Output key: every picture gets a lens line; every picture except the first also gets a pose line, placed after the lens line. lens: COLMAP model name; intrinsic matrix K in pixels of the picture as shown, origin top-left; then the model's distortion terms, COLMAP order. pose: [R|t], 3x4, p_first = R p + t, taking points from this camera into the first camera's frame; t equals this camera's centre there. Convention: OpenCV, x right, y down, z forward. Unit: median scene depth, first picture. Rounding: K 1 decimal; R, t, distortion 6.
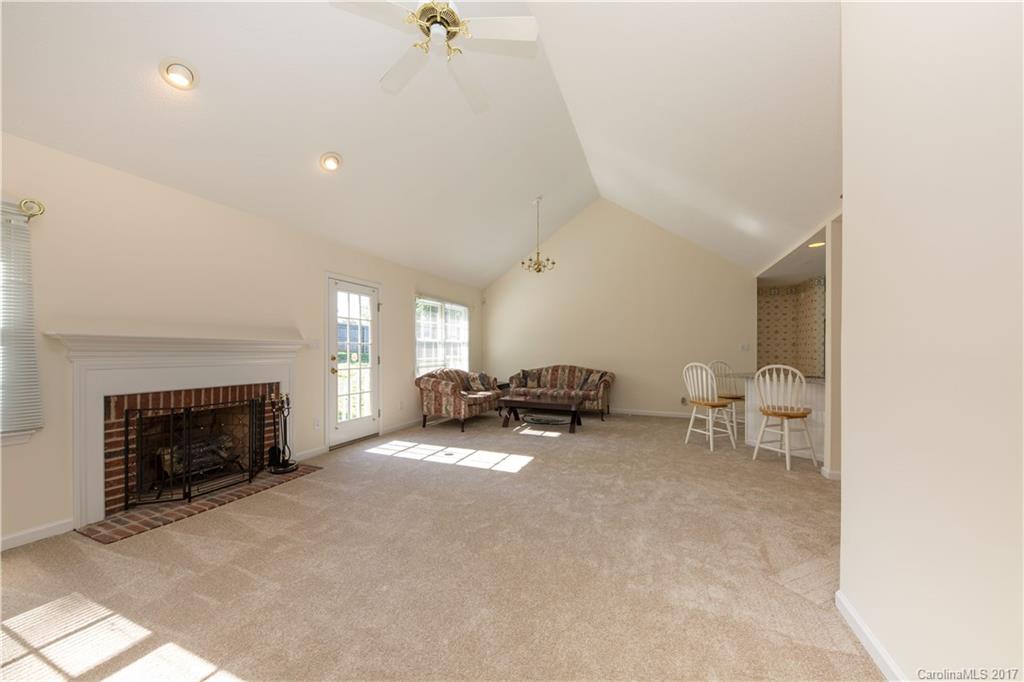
lens RADIAL K [[362.4, 0, 504.8], [0, 362.4, 343.3], [0, 0, 1]] dist [0.002287, -0.000916]
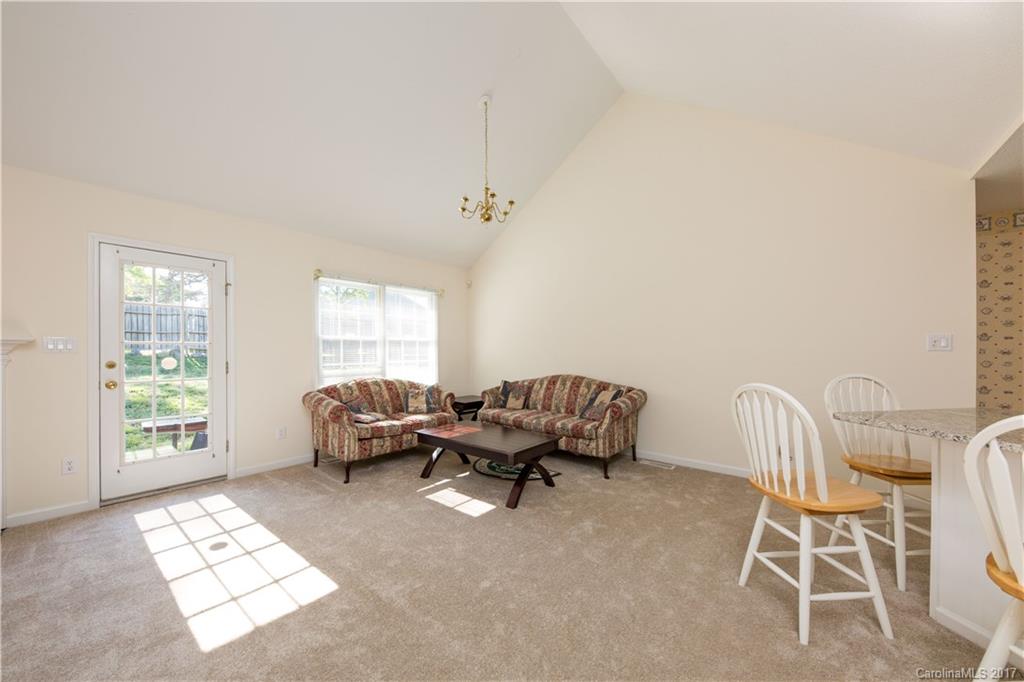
lens RADIAL K [[362.4, 0, 505.7], [0, 362.4, 346.7], [0, 0, 1]] dist [0.002287, -0.000916]
pose [[0.955100, -0.007496, -0.296190, 0.267552], [0.009475, 0.999941, 0.005248, 0.007431], [0.296133, -0.007819, 0.955115, 0.392253]]
